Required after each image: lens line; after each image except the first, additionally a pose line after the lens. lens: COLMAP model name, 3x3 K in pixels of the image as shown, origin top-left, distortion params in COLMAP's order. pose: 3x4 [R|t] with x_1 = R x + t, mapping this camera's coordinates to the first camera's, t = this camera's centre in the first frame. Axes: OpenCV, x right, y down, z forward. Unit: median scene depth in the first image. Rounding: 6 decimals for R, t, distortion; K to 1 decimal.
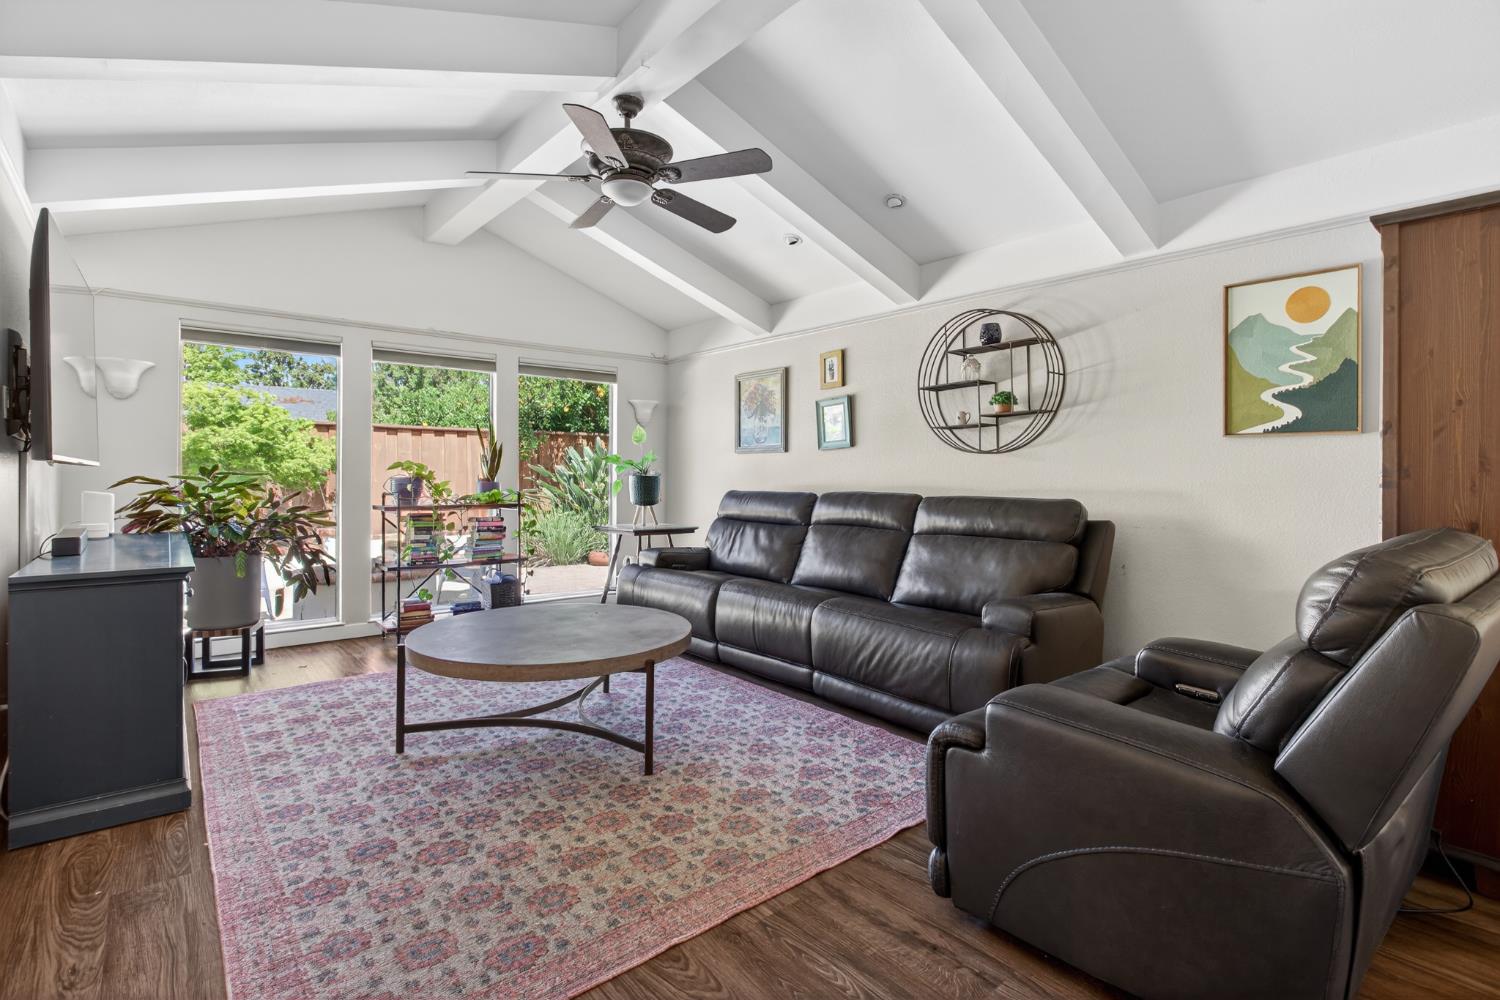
lens RADIAL K [[714.7, 0, 740.6], [0, 714.7, 492.5], [0, 0, 1]] dist [-0.011541, 0.002954]
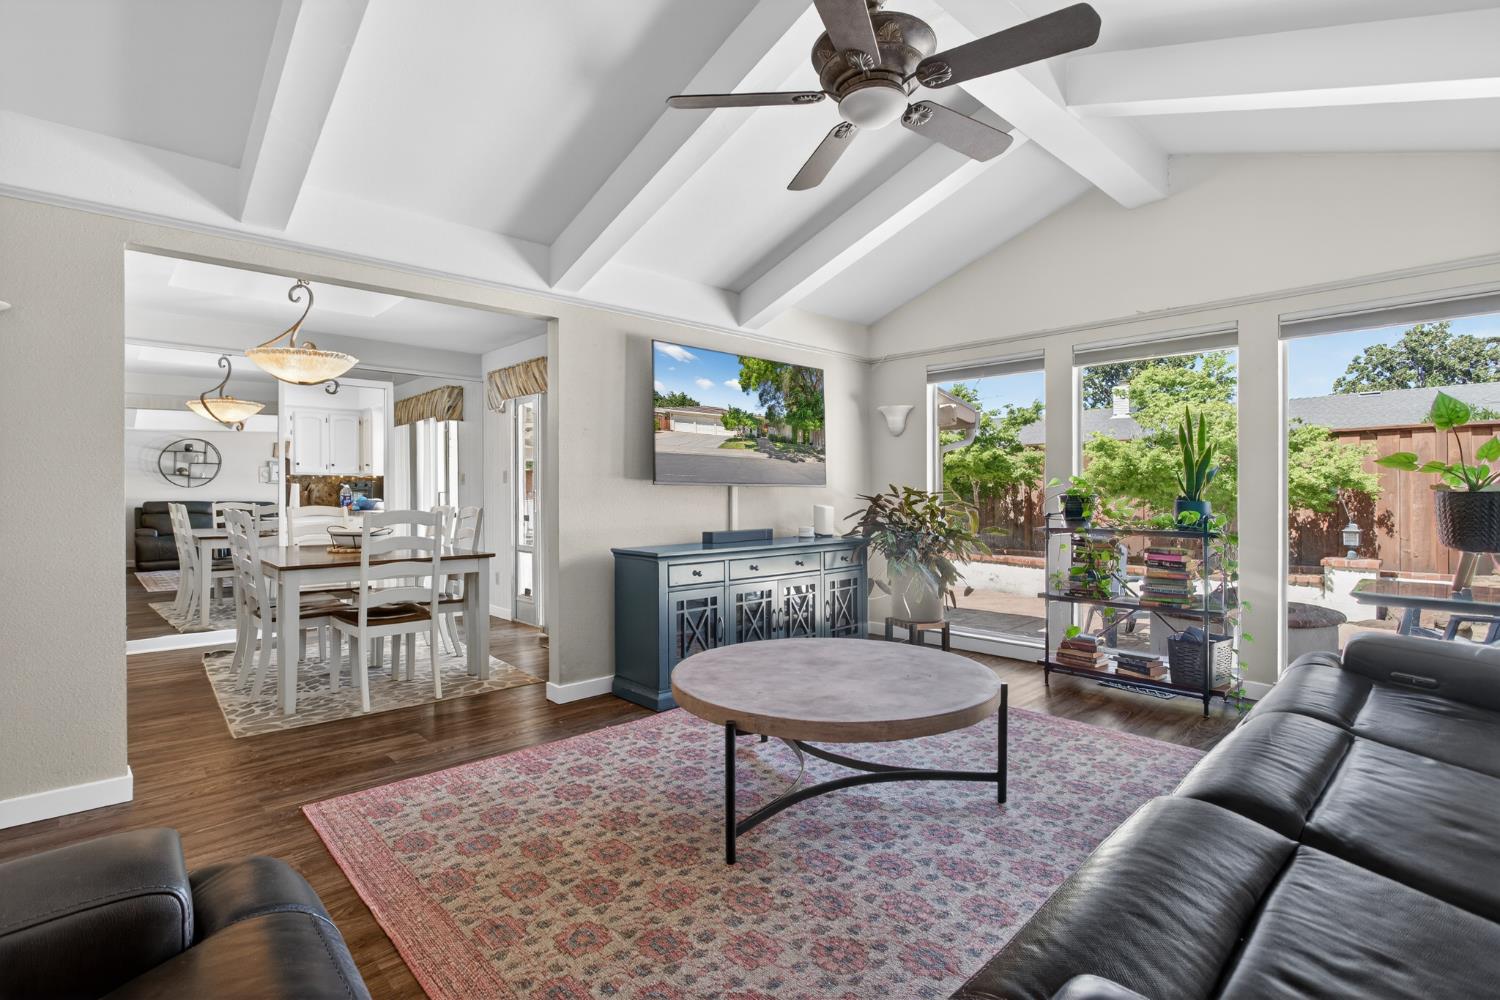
lens RADIAL K [[714.7, 0, 741.7], [0, 714.7, 498.3], [0, 0, 1]] dist [-0.011541, 0.002954]
pose [[0.051407, -0.001802, -0.998676, 0.755635], [-0.023127, 0.999728, -0.002995, -0.010030], [0.998410, 0.023250, 0.051351, 1.091488]]
